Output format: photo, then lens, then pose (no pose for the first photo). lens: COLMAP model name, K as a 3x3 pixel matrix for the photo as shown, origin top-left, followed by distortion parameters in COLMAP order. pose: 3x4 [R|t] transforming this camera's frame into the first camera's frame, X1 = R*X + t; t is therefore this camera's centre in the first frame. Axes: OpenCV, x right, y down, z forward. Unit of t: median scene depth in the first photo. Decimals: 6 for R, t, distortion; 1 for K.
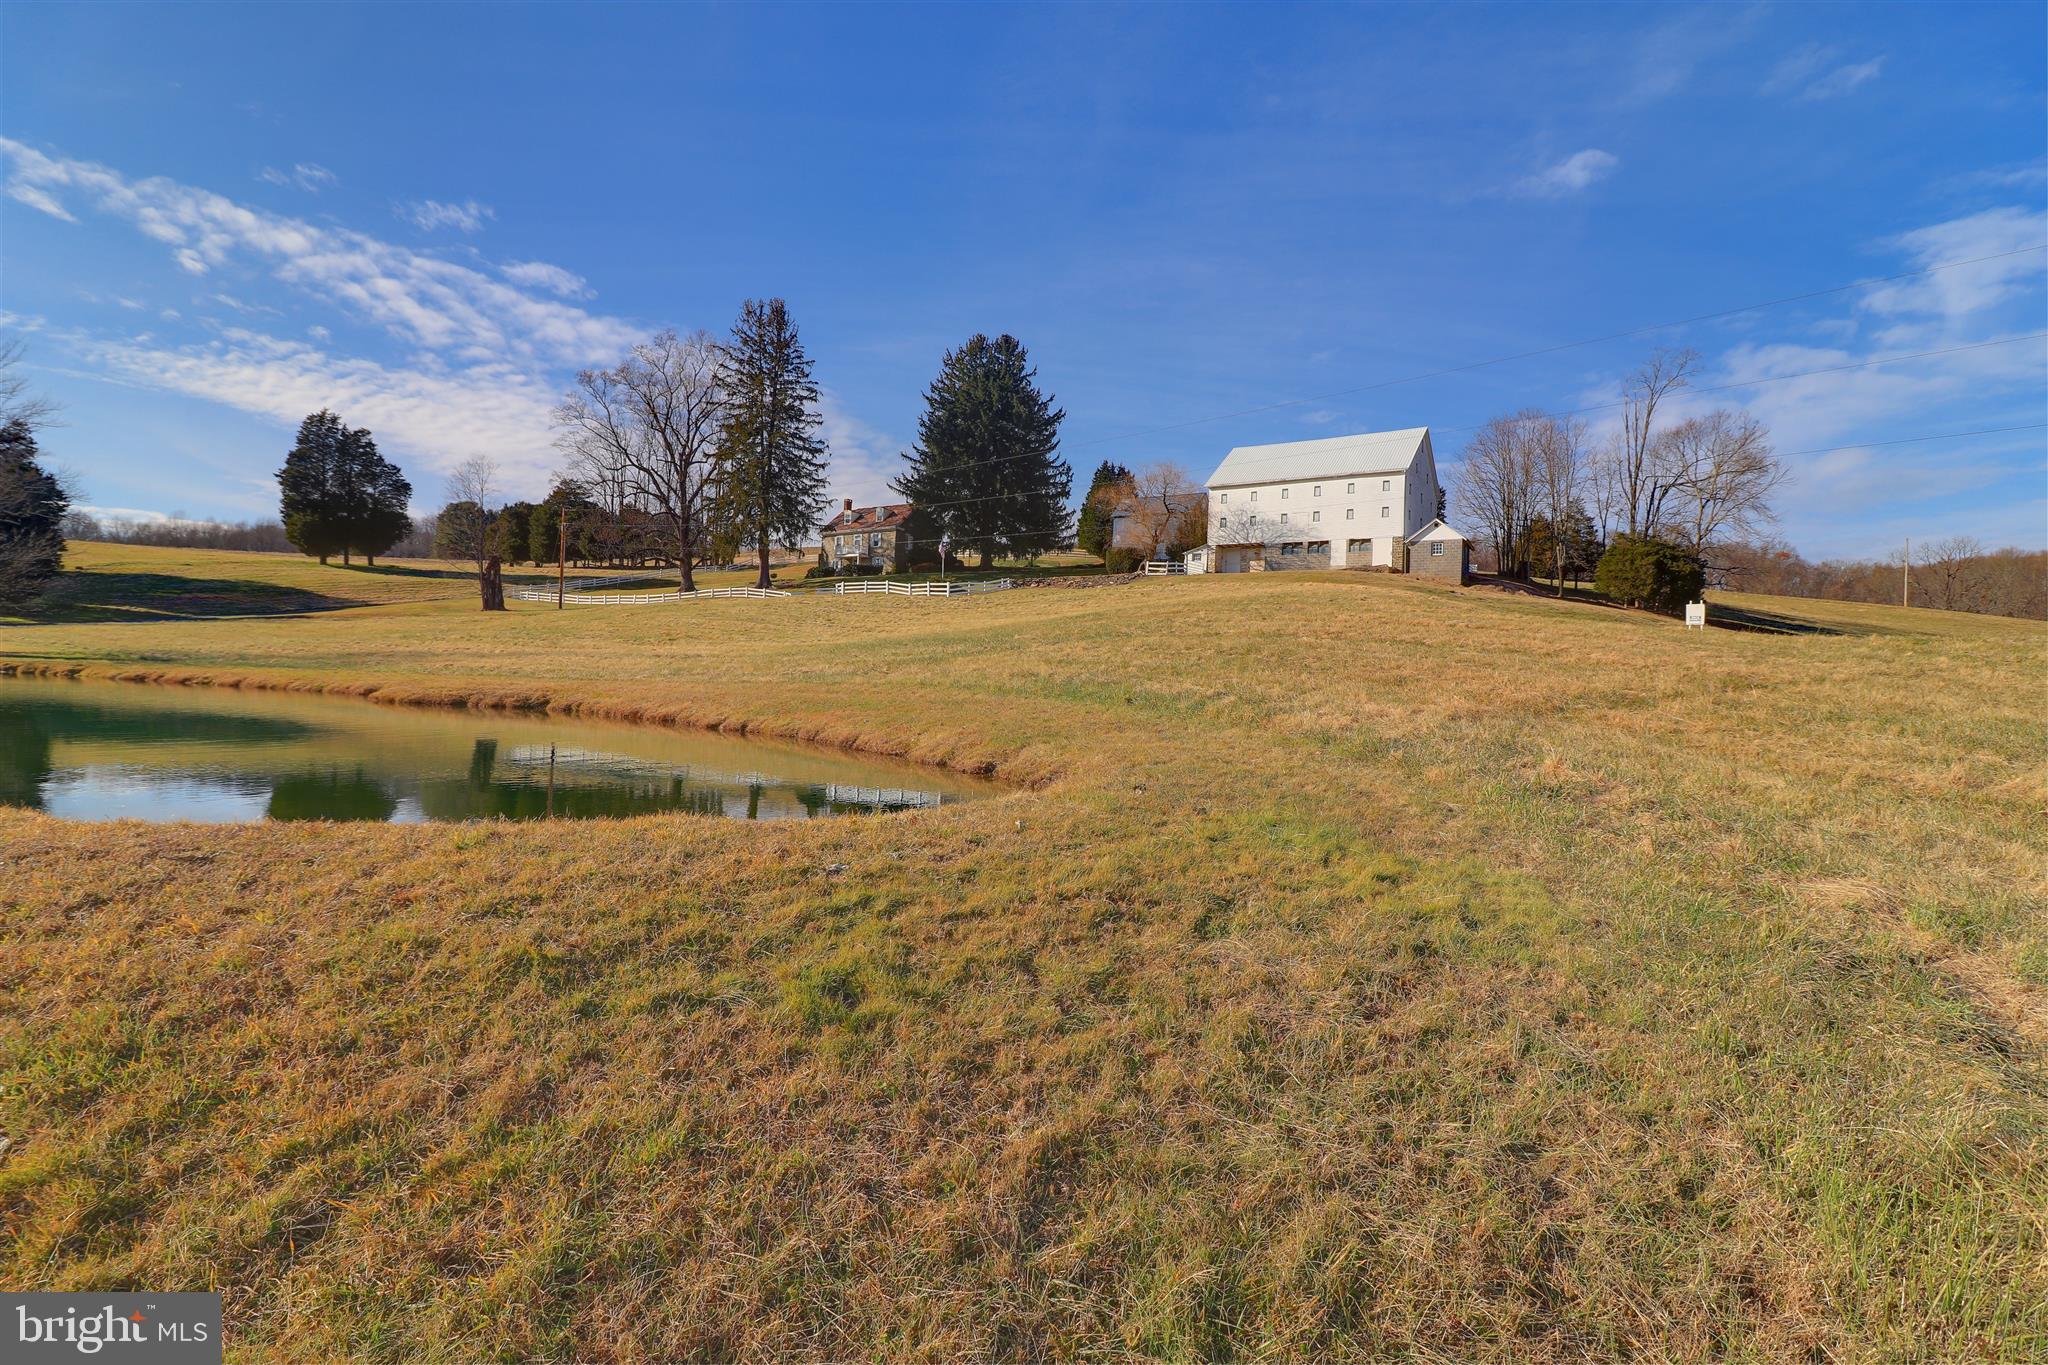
lens RADIAL K [[941.2, 0, 1027.7], [0, 941.2, 667.3], [0, 0, 1]] dist [-0.001907, -0.011741]
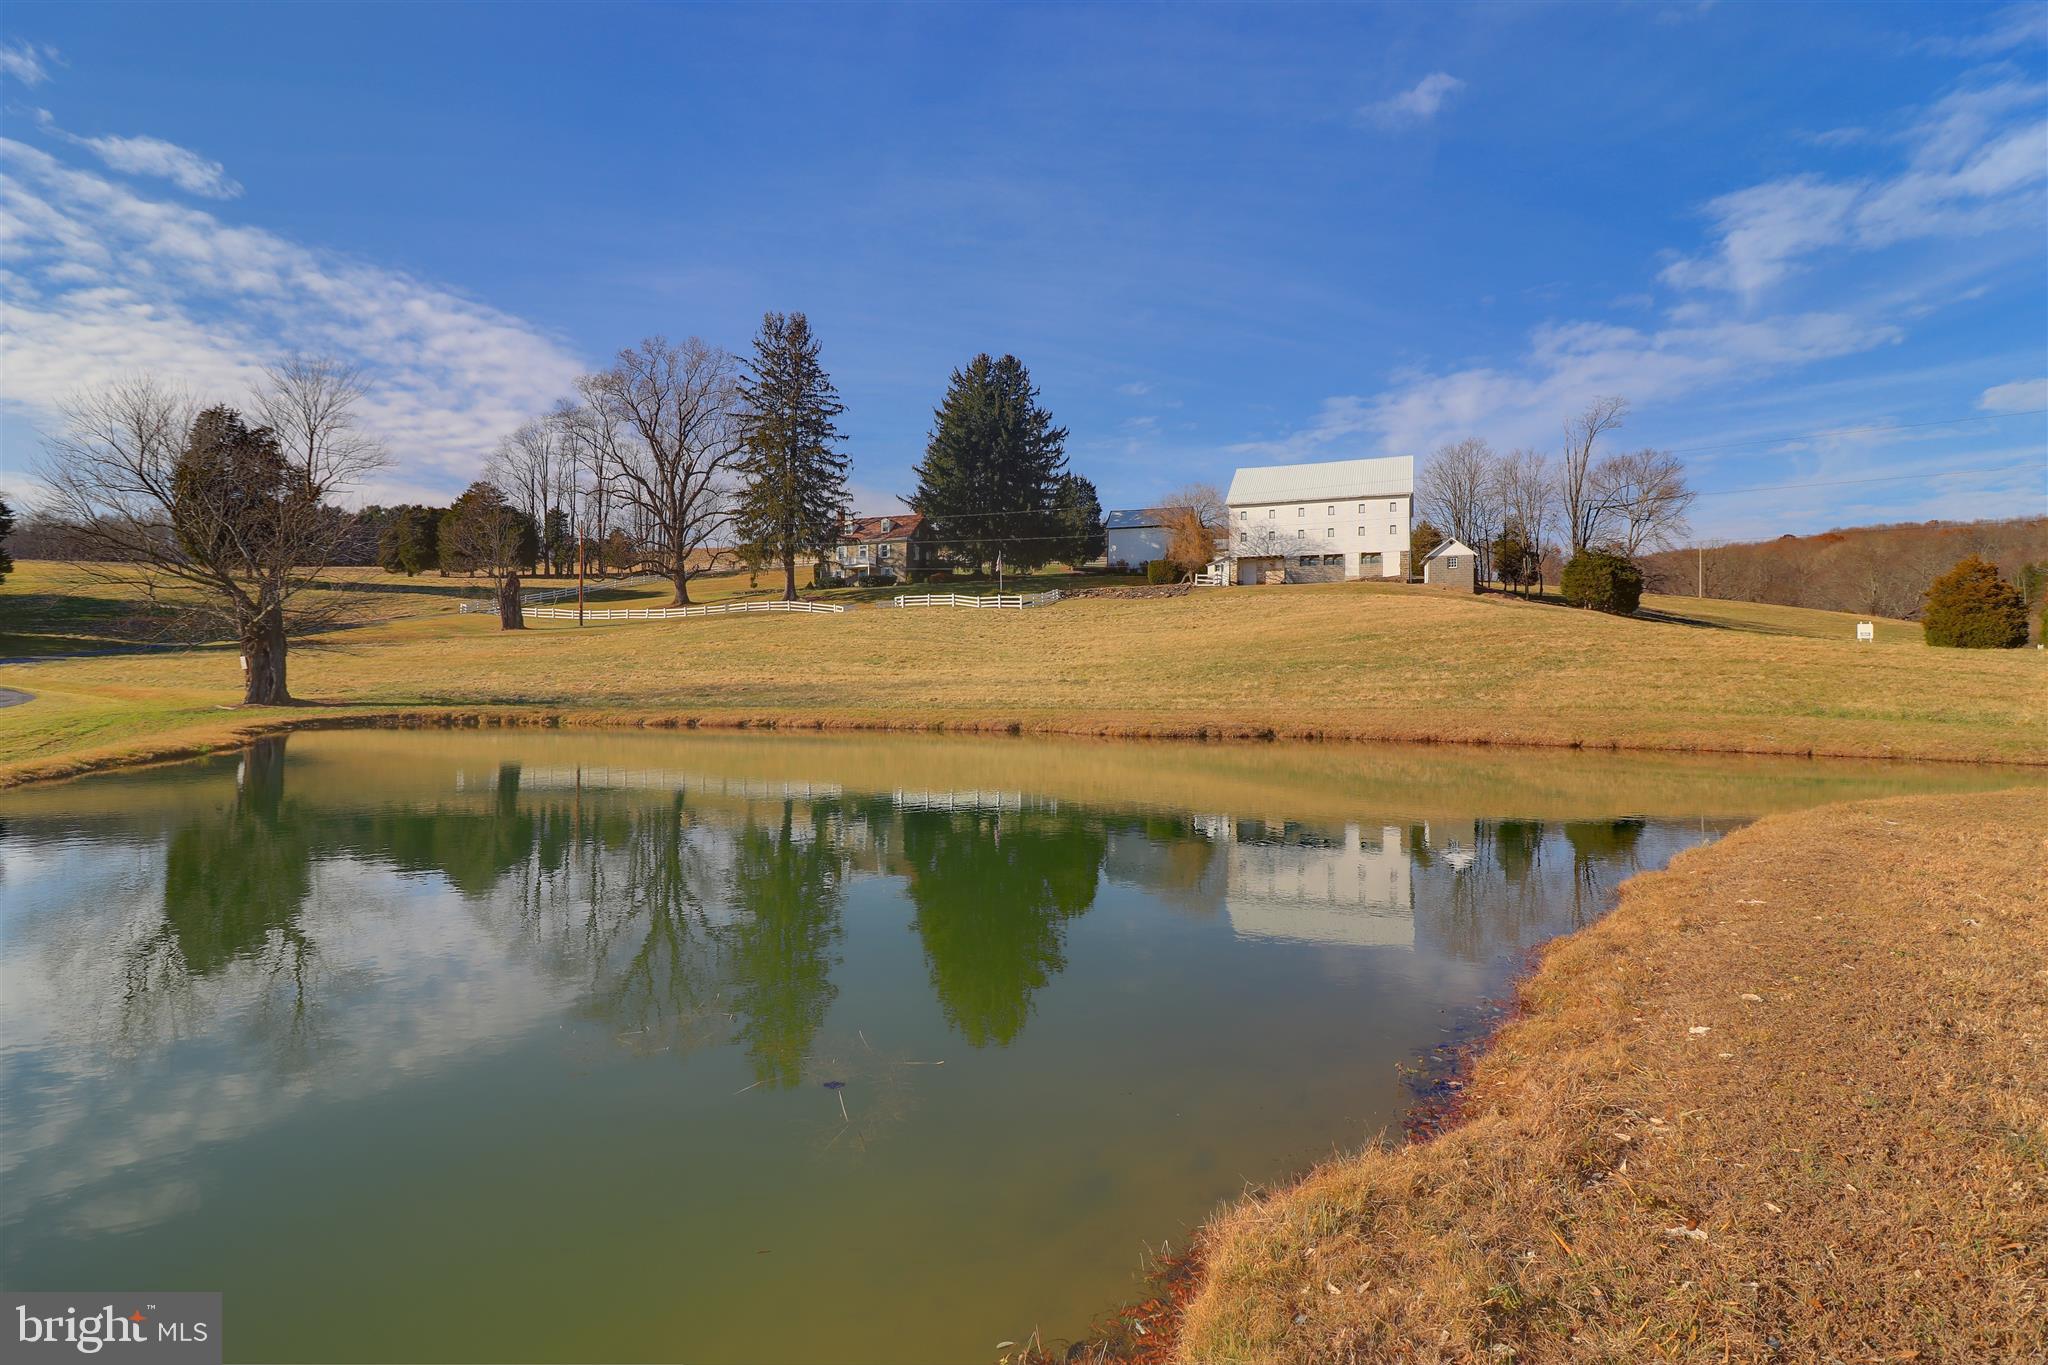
lens RADIAL K [[941.2, 0, 1016.3], [0, 941.2, 671.9], [0, 0, 1]] dist [-0.001907, -0.011741]
pose [[0.978887, -0.031045, 0.202032, -0.264071], [0.028585, 0.999478, 0.015086, -0.017118], [-0.202395, -0.008992, 0.979263, -0.037236]]
